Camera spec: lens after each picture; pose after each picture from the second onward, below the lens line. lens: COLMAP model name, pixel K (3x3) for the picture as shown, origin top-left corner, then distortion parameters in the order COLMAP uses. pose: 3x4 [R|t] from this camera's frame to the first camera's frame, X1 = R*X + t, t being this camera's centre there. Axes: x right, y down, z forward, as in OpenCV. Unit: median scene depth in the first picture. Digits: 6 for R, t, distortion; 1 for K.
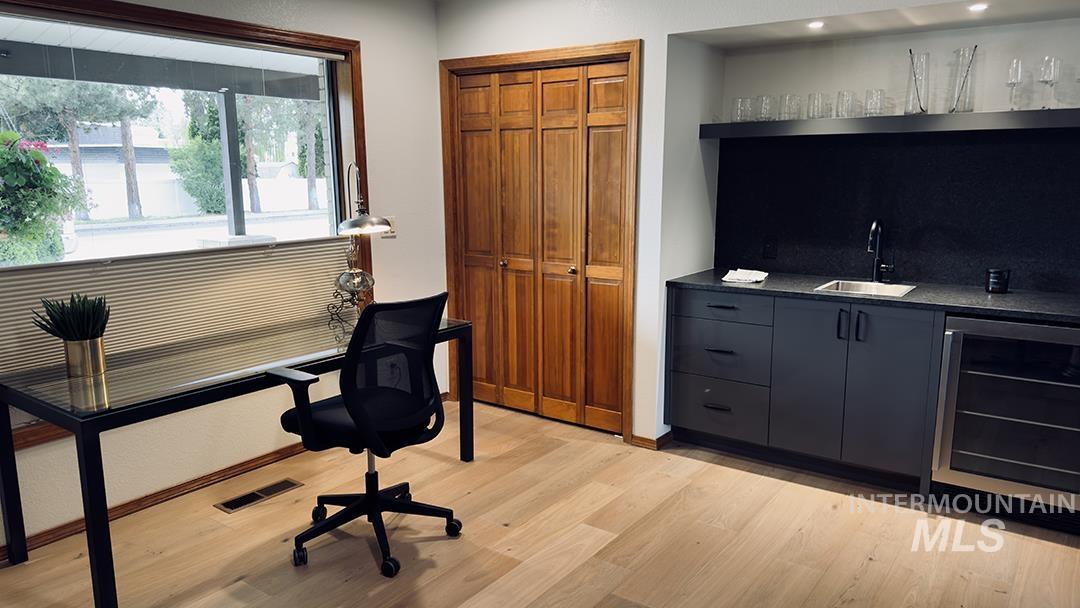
lens RADIAL K [[745.8, 0, 539.0], [0, 745.8, 304.4], [0, 0, 1]] dist [0.010029, 0.003154]
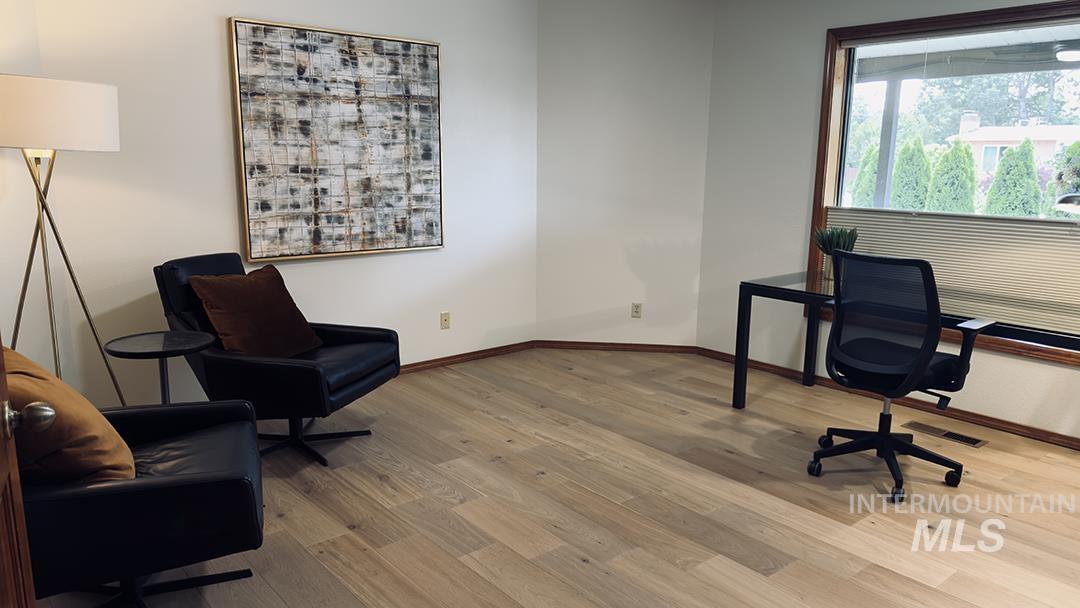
lens RADIAL K [[745.8, 0, 538.8], [0, 745.8, 305.5], [0, 0, 1]] dist [0.010029, 0.003154]
pose [[-0.244208, 0.182880, -0.952322, 0.985671], [-0.180332, 0.956361, 0.229899, -0.094974], [0.952808, 0.227877, -0.200572, 0.736600]]
